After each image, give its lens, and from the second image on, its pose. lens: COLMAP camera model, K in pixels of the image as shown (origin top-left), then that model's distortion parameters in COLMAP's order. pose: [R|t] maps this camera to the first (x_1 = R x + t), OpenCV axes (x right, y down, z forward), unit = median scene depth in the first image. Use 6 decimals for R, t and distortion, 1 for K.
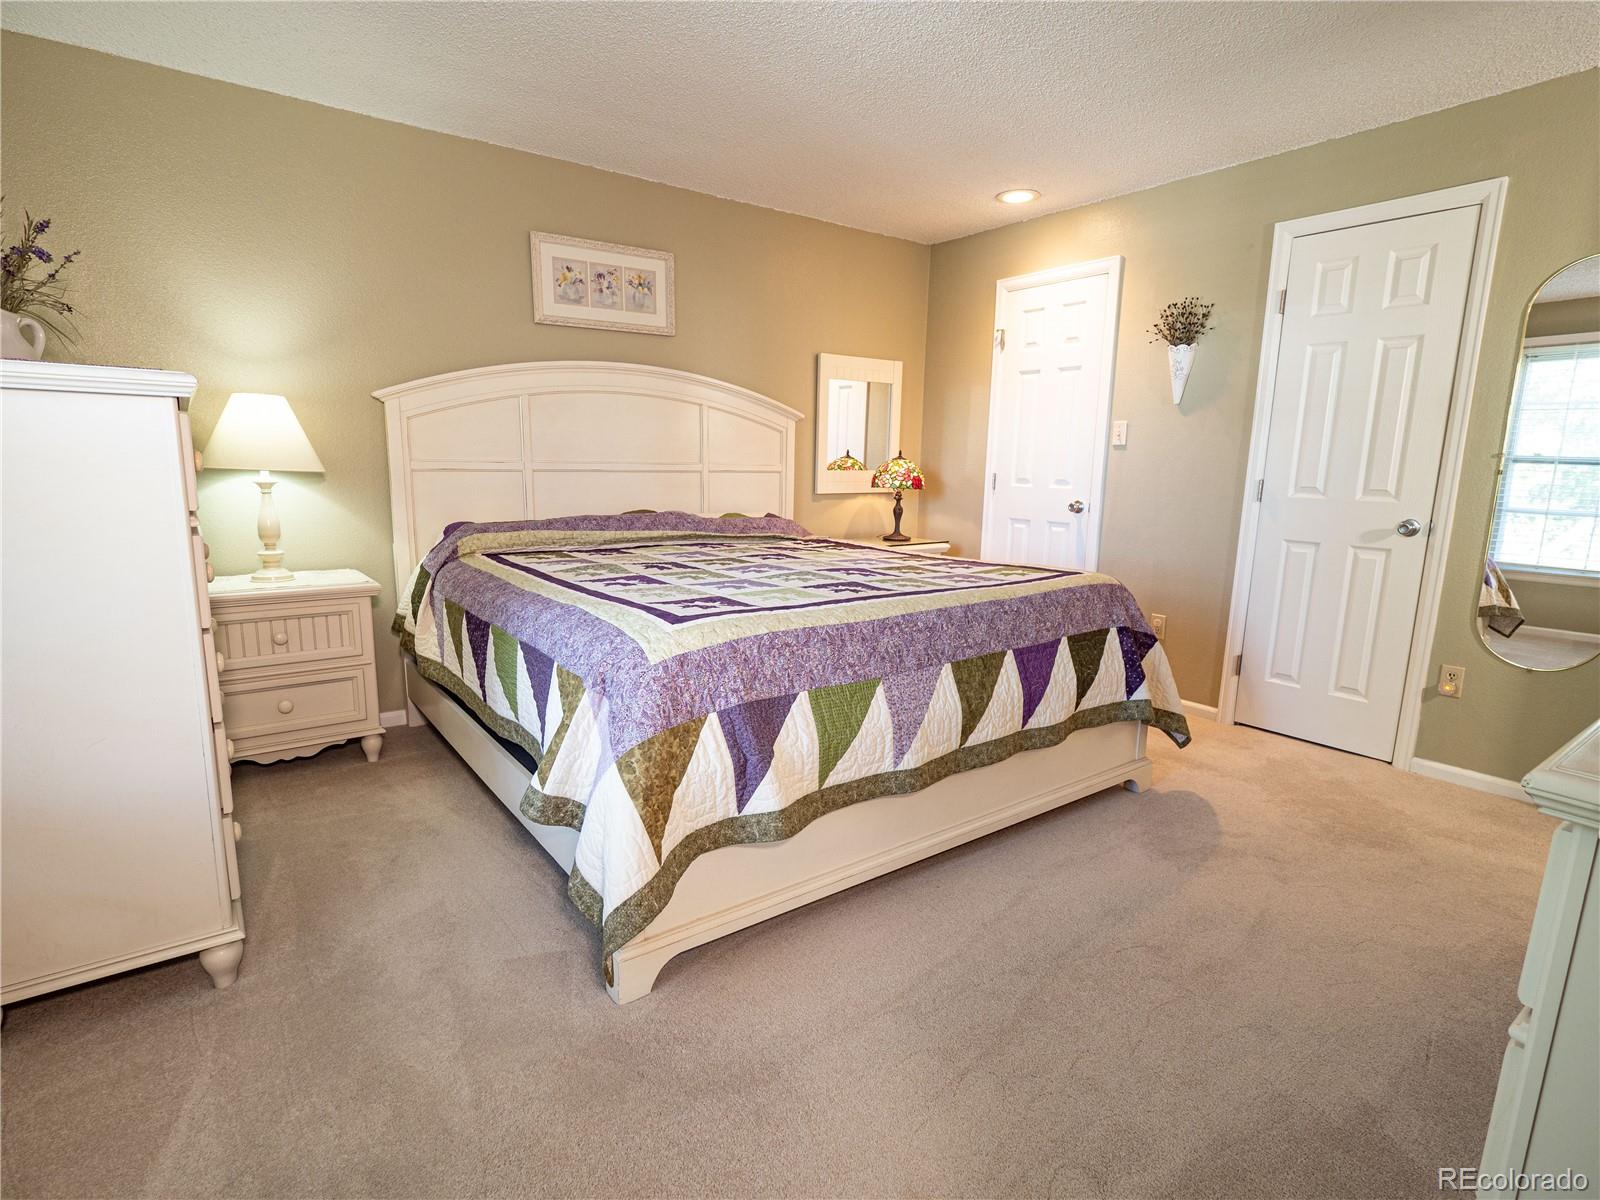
lens RADIAL K [[803.4, 0, 774.0], [0, 803.4, 608.3], [0, 0, 1]] dist [-0.003846, -0.000048]
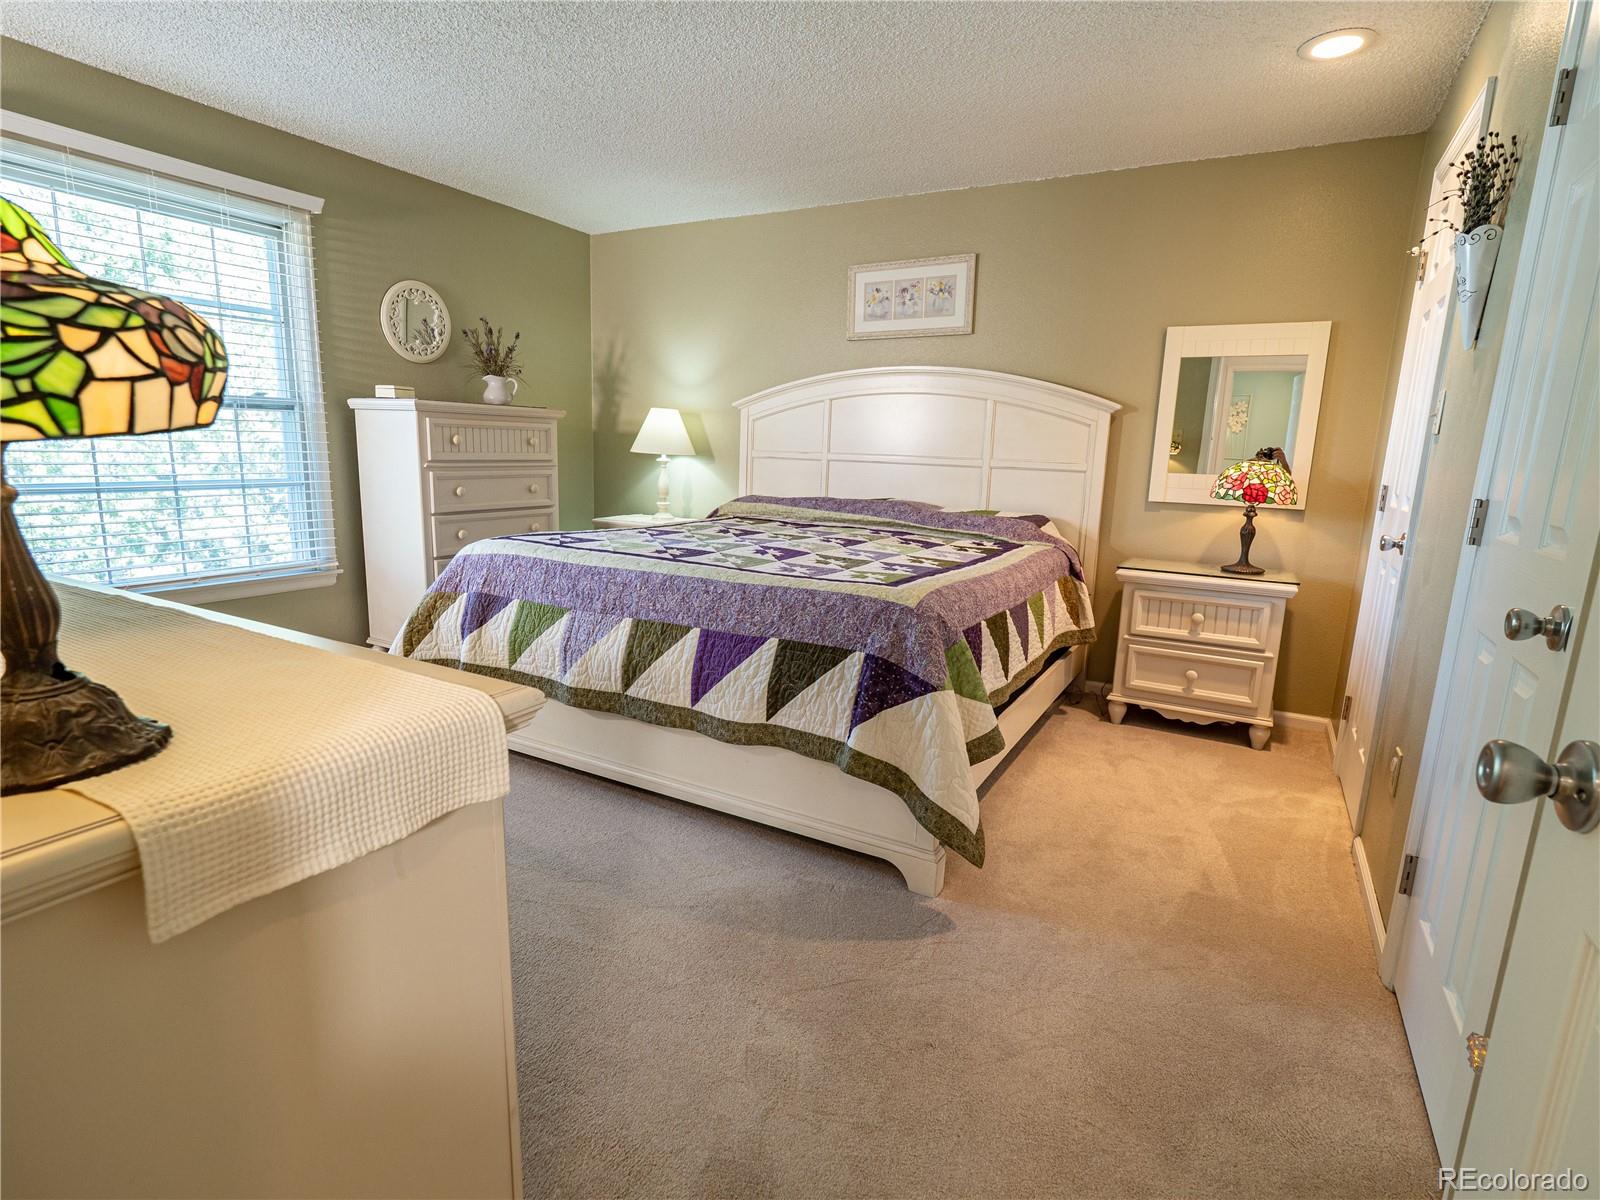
lens RADIAL K [[803.4, 0, 796.4], [0, 803.4, 598.1], [0, 0, 1]] dist [-0.003846, -0.000048]
pose [[0.432965, 0.166678, -0.885867, 1.014252], [-0.191851, 0.977278, 0.090111, -0.082076], [0.880758, 0.130940, 0.455105, 0.524581]]
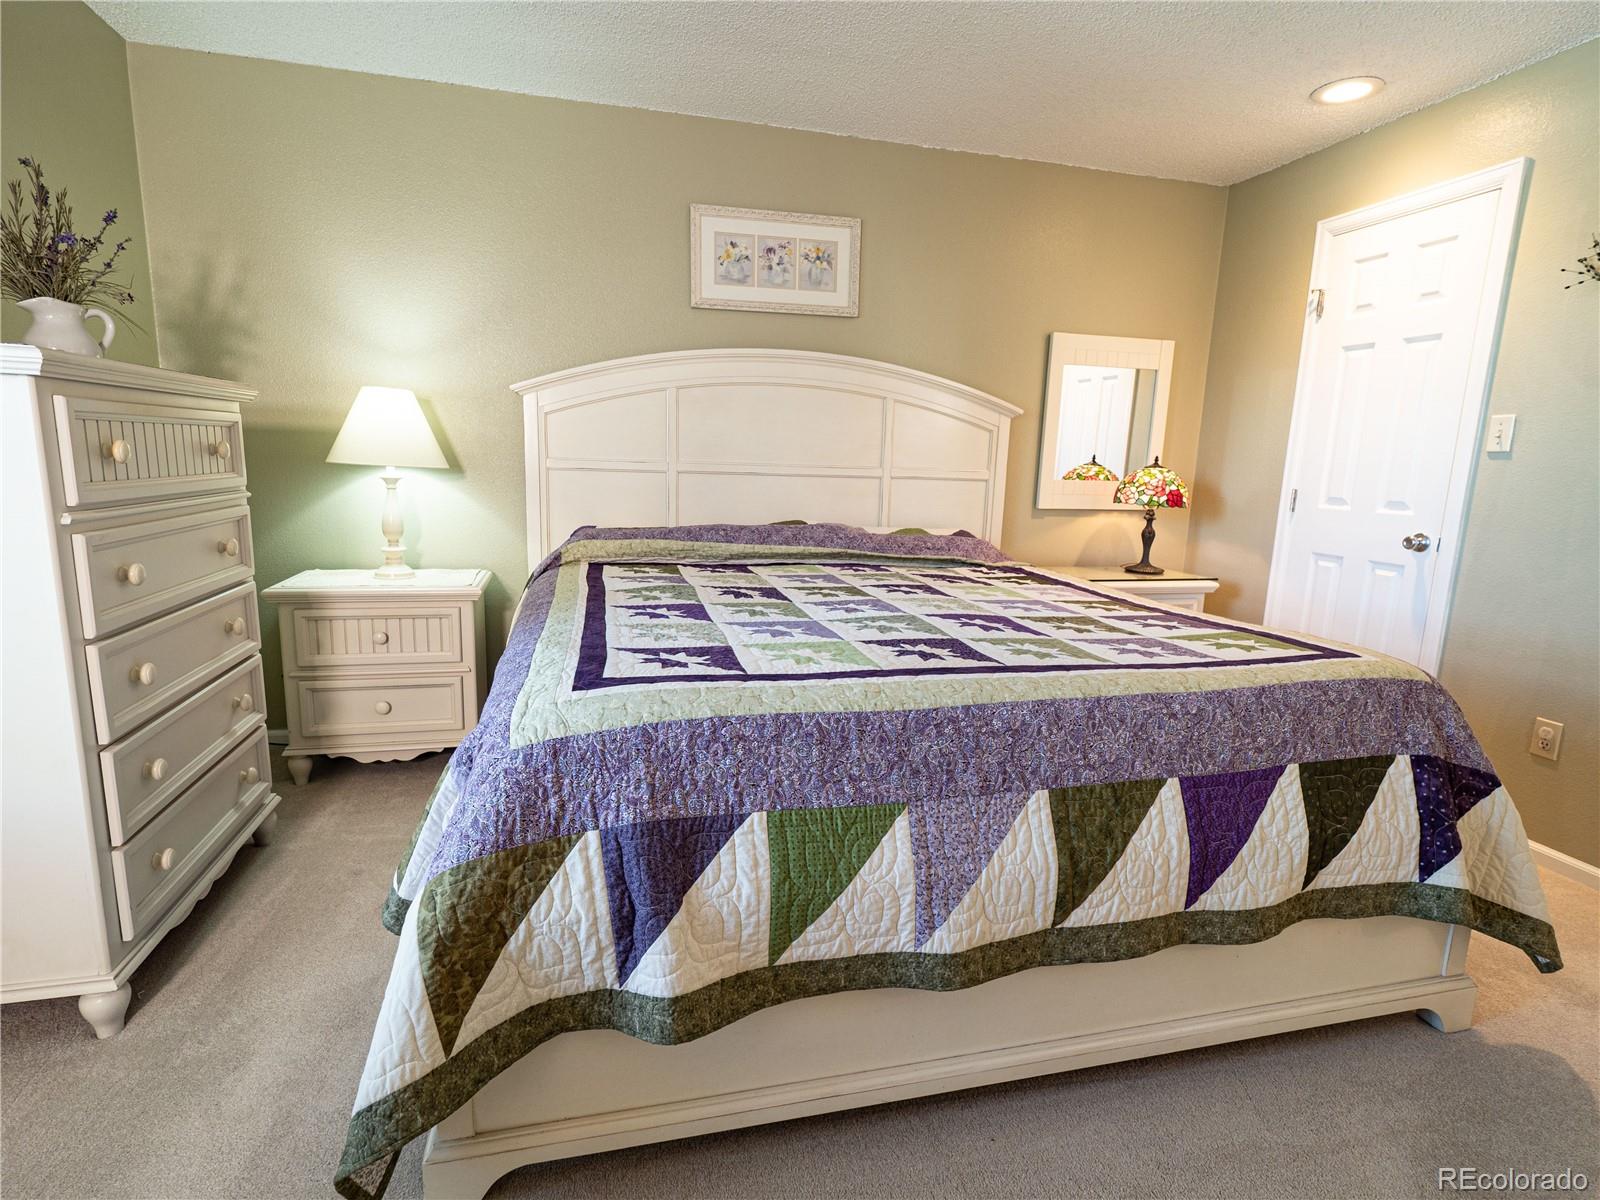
lens RADIAL K [[803.4, 0, 789.6], [0, 803.4, 606.4], [0, 0, 1]] dist [-0.003846, -0.000048]
pose [[0.930067, 0.080262, -0.358515, 0.188156], [-0.083496, 0.996487, 0.006479, -0.047183], [0.357776, 0.023908, 0.933501, 0.261091]]
